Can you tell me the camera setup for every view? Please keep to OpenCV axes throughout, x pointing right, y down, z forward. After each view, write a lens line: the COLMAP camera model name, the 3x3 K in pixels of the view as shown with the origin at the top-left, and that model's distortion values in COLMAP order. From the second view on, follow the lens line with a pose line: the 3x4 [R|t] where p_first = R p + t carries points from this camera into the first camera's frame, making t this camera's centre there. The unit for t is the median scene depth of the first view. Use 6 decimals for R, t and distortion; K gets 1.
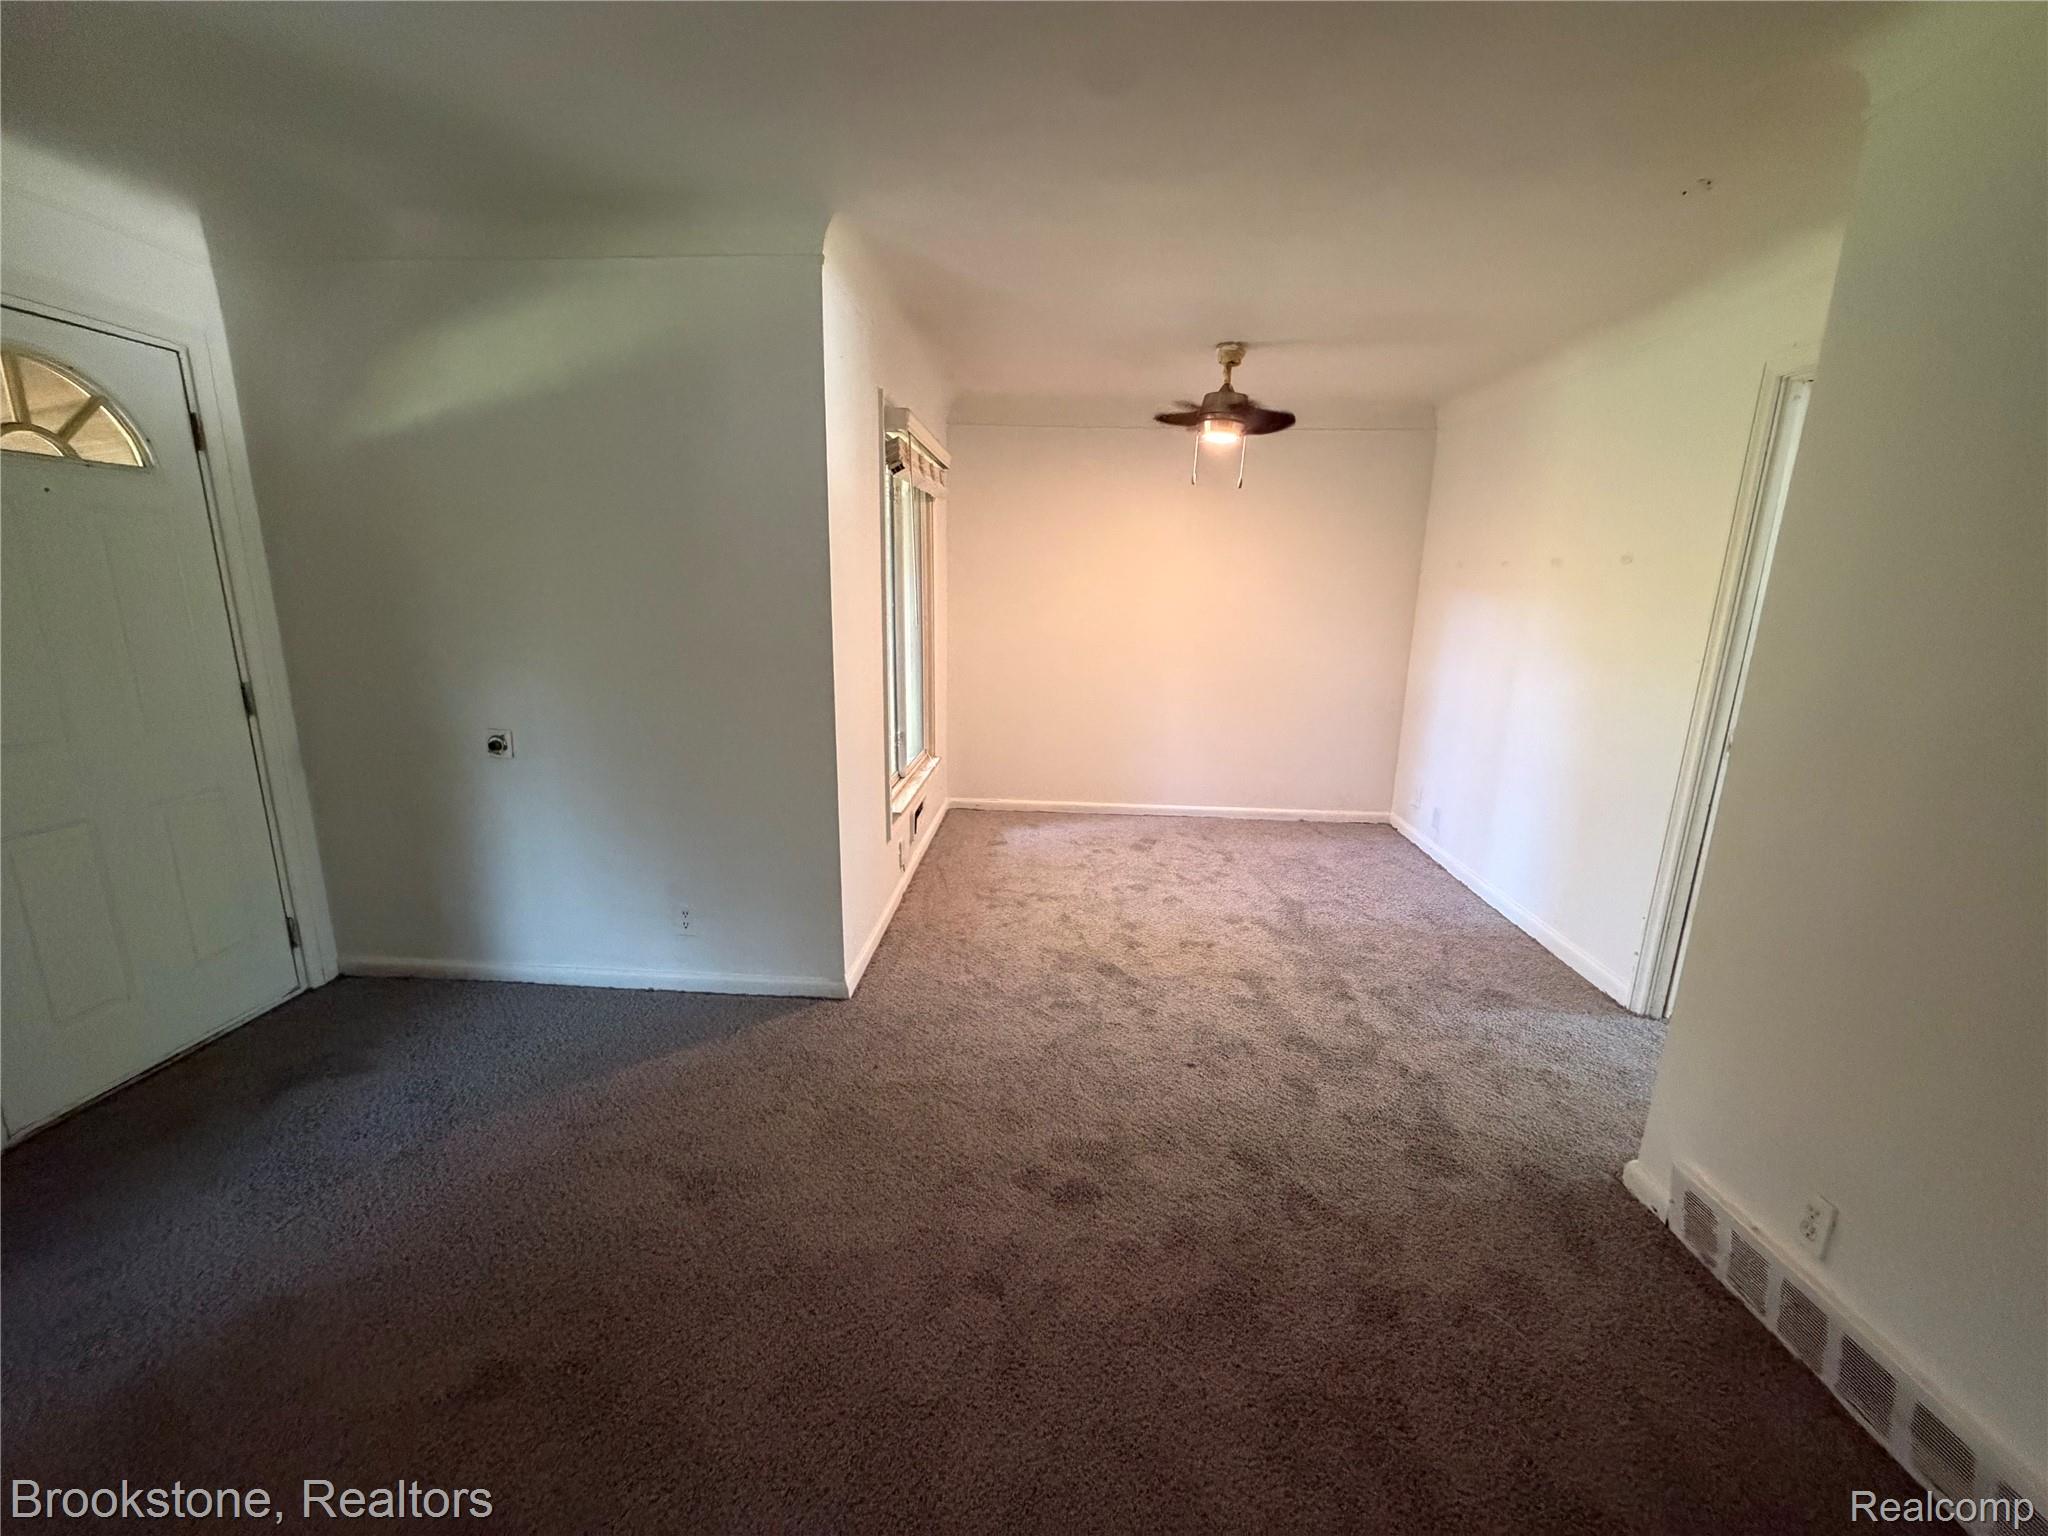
lens RADIAL K [[814.1, 0, 1020.7], [0, 814.1, 774.9], [0, 0, 1]] dist [0.000074, -0.000242]
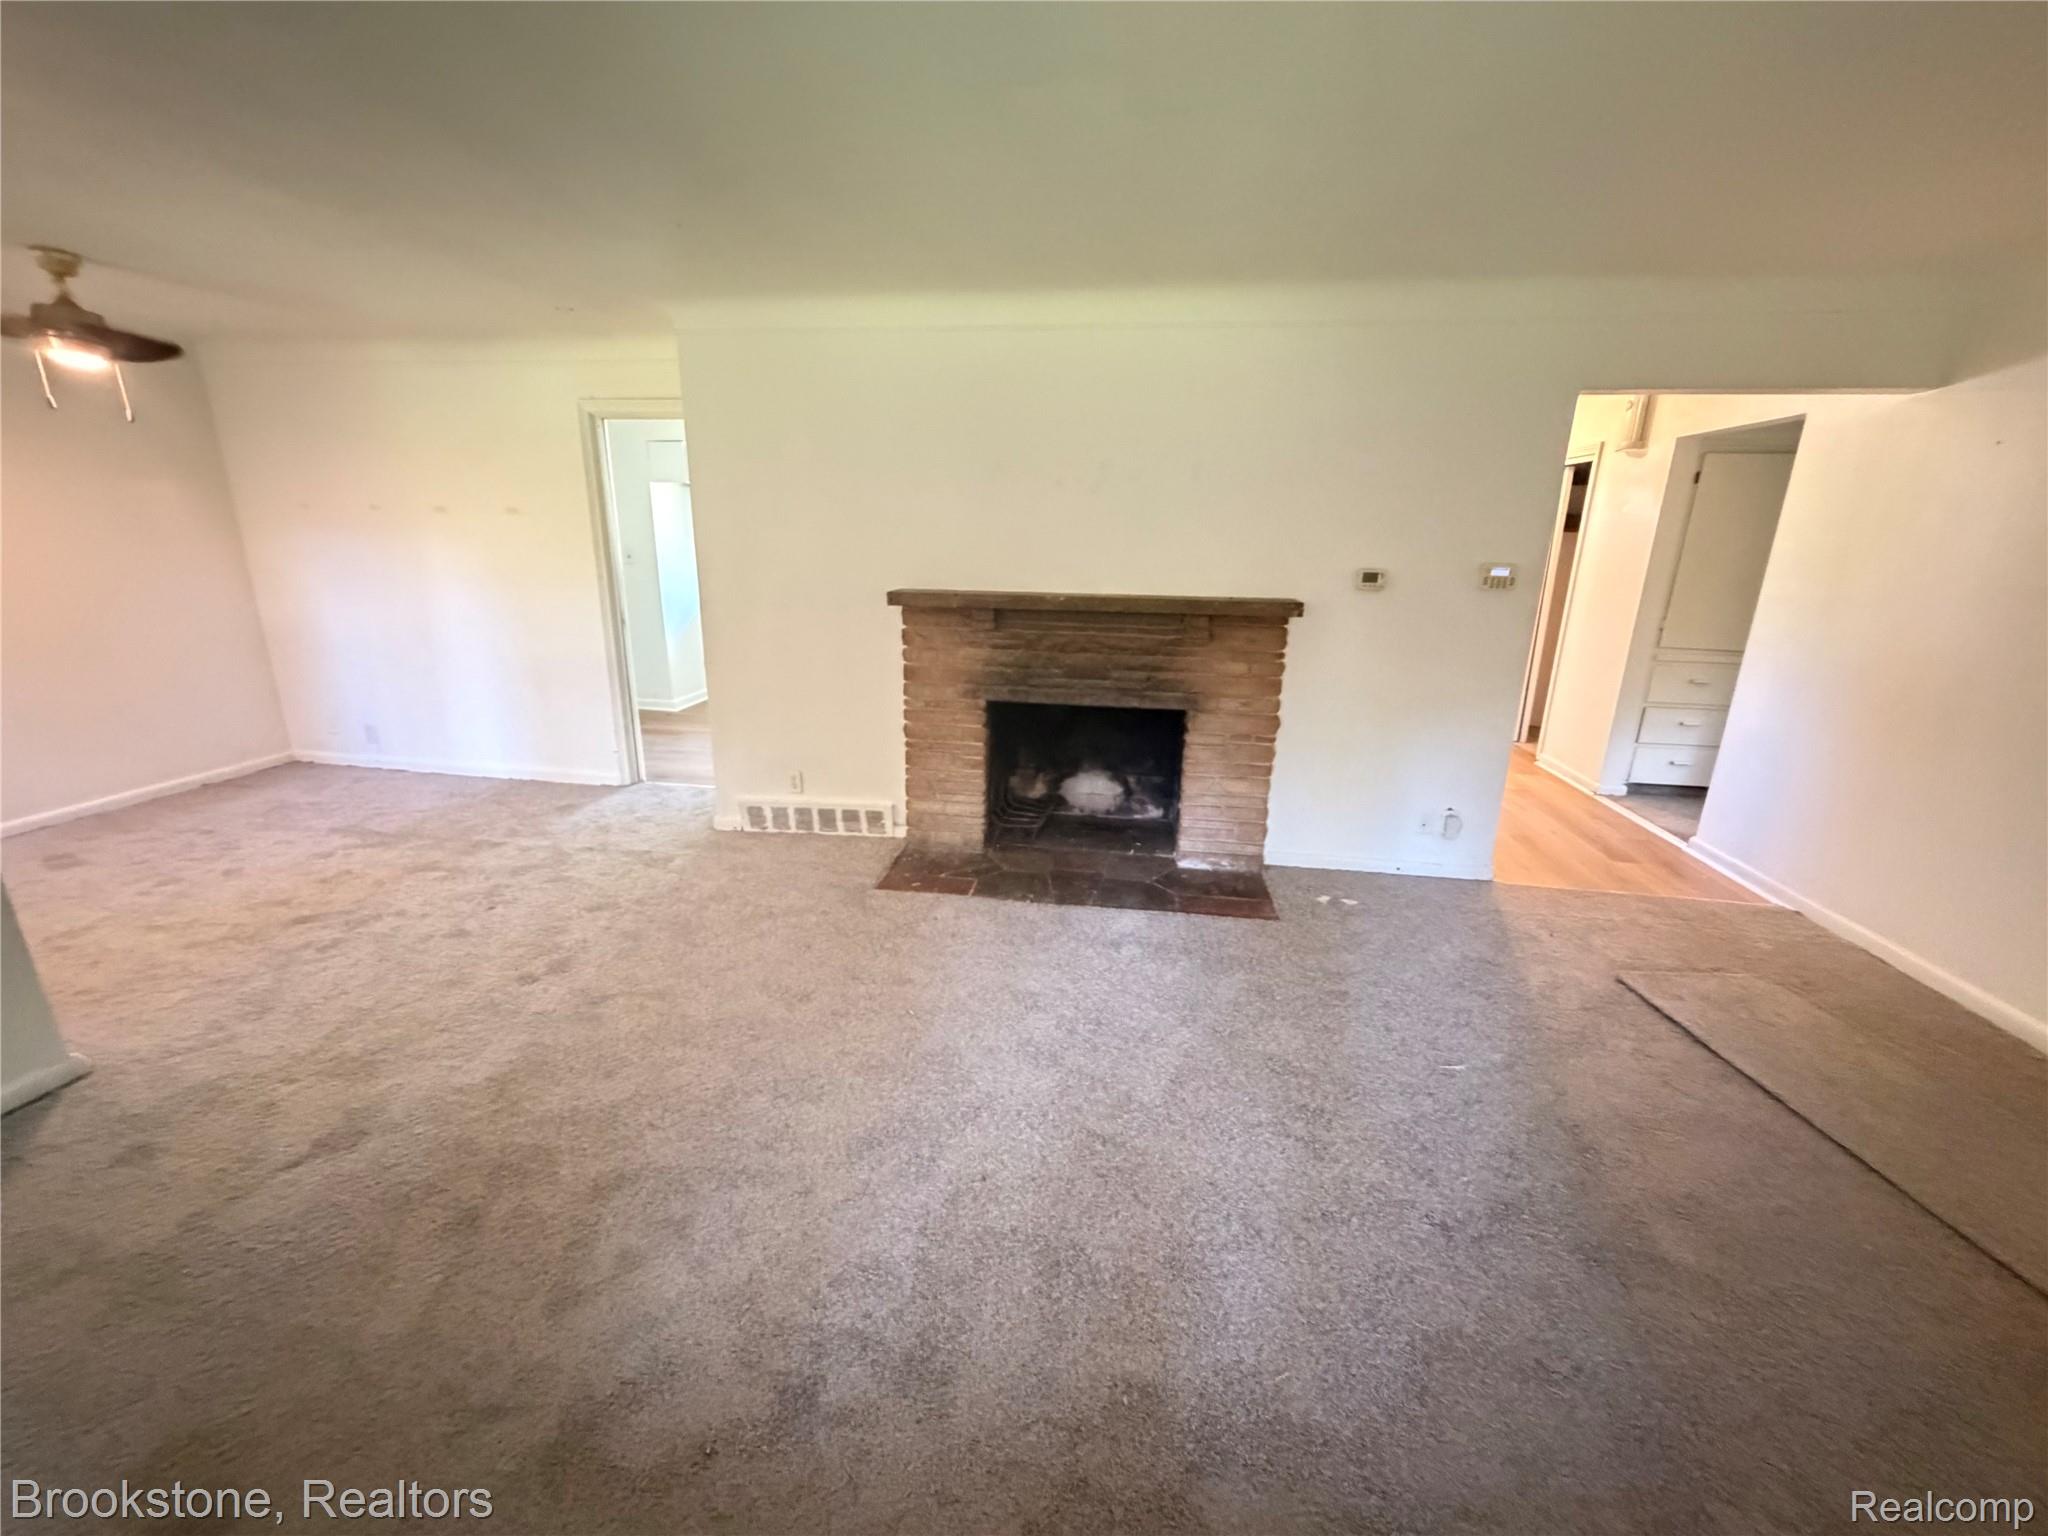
lens RADIAL K [[814.1, 0, 1027.8], [0, 814.1, 771.0], [0, 0, 1]] dist [0.000074, -0.000242]
pose [[0.080956, -0.297204, 0.951376, -0.667376], [0.213637, 0.937499, 0.274690, -0.018084], [-0.973553, 0.181011, 0.139390, -0.044357]]
